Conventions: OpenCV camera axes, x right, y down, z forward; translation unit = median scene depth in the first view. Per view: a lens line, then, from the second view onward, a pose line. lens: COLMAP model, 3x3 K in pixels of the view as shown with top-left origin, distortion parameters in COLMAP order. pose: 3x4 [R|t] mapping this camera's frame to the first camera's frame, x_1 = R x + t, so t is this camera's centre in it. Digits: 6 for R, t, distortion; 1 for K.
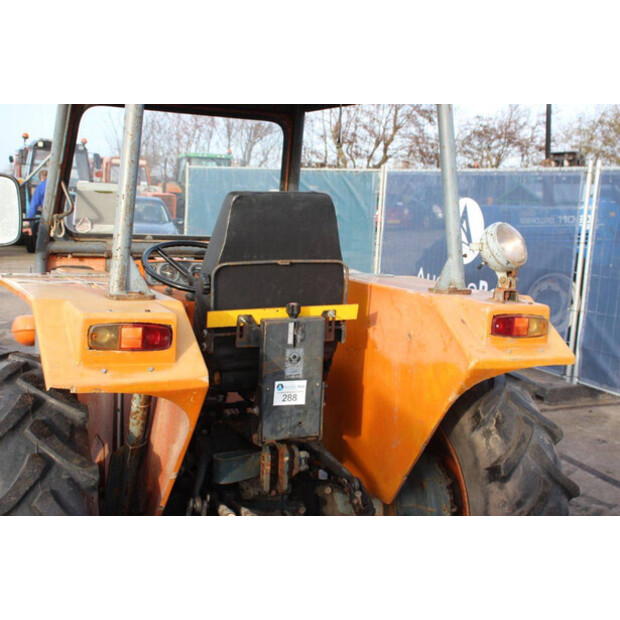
lens RADIAL K [[823.3, 0, 308.4], [0, 823.3, 312.5], [0, 0, 1]] dist [0.089265, 0.000000]
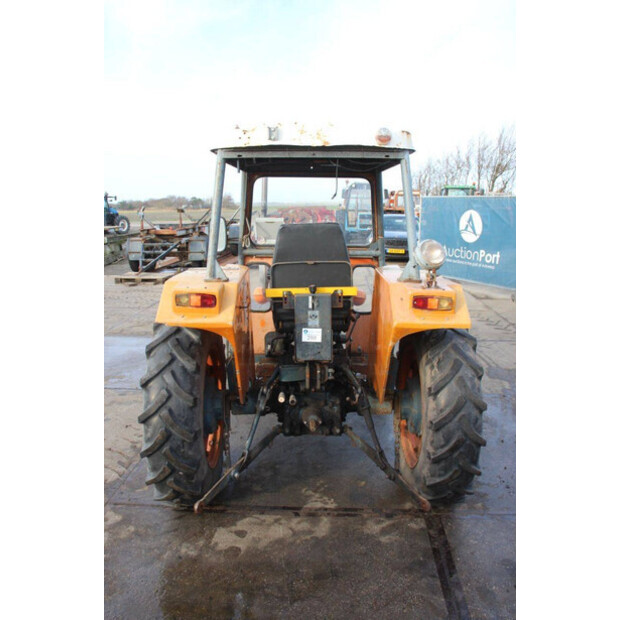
lens RADIAL K [[526.1, 0, 308.9], [0, 526.1, 299.7], [0, 0, 1]] dist [-0.150687, 0.090476]
pose [[0.905303, 0.038058, -0.423058, 0.455867], [-0.026737, 0.999109, 0.032663, -0.017177], [0.423924, -0.018259, 0.905514, -0.042796]]
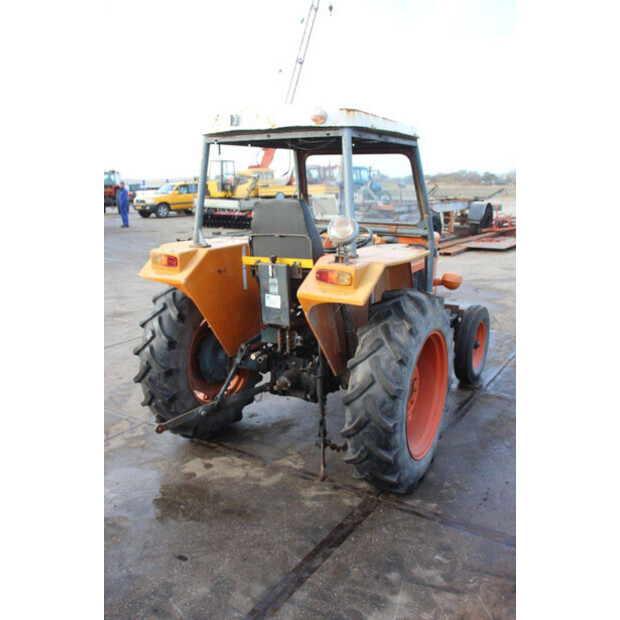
lens RADIAL K [[568.2, 0, 302.4], [0, 568.2, 295.1], [0, 0, 1]] dist [-0.117979, -0.005485]
pose [[0.564800, 0.121288, -0.816266, 1.131320], [-0.089771, 0.992300, 0.085330, -0.039668], [0.820331, 0.025082, 0.571339, 0.277949]]
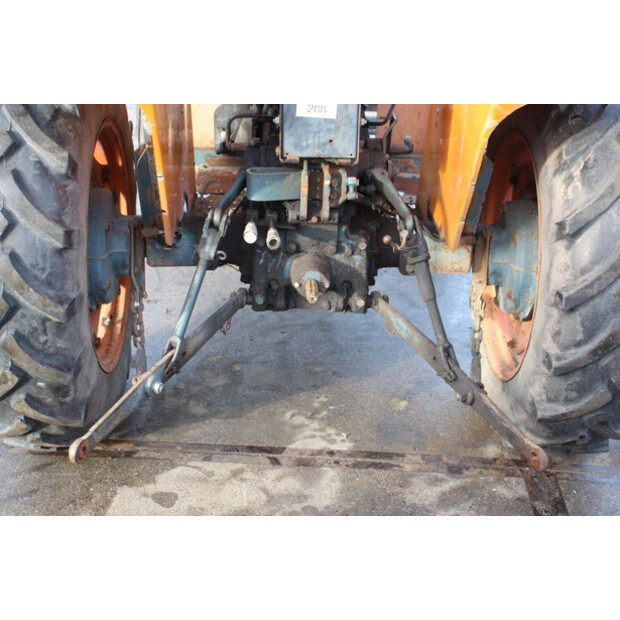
lens RADIAL K [[932.0, 0, 312.2], [0, 932.0, 309.1], [0, 0, 1]] dist [0.080175, 0.000000]
pose [[0.911913, 0.168531, -0.374182, 0.369854], [-0.059147, 0.956240, 0.286542, 0.024653], [0.406099, -0.239169, 0.881976, 0.096837]]
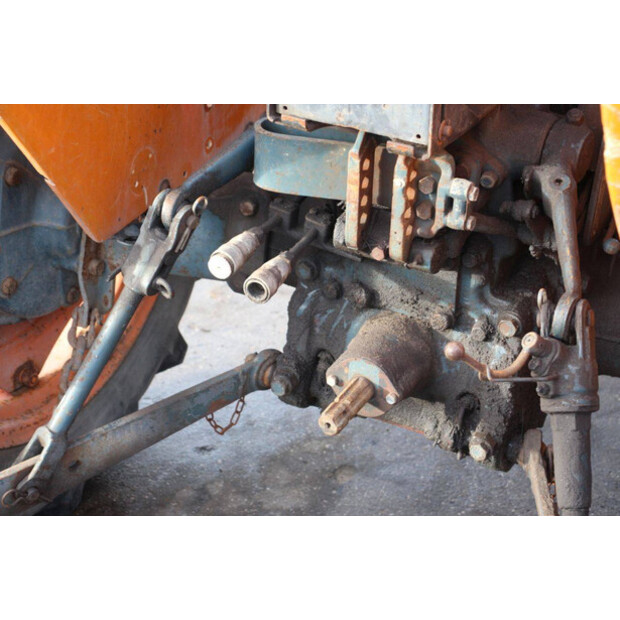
lens RADIAL K [[1463.2, 0, 309.0], [0, 1463.2, 307.5], [0, 0, 1]] dist [0.369359, 0.000000]
pose [[0.601596, 0.383759, -0.700579, 0.471010], [-0.123394, 0.911158, 0.393149, -0.033717], [0.789212, -0.150070, 0.595502, 0.585012]]
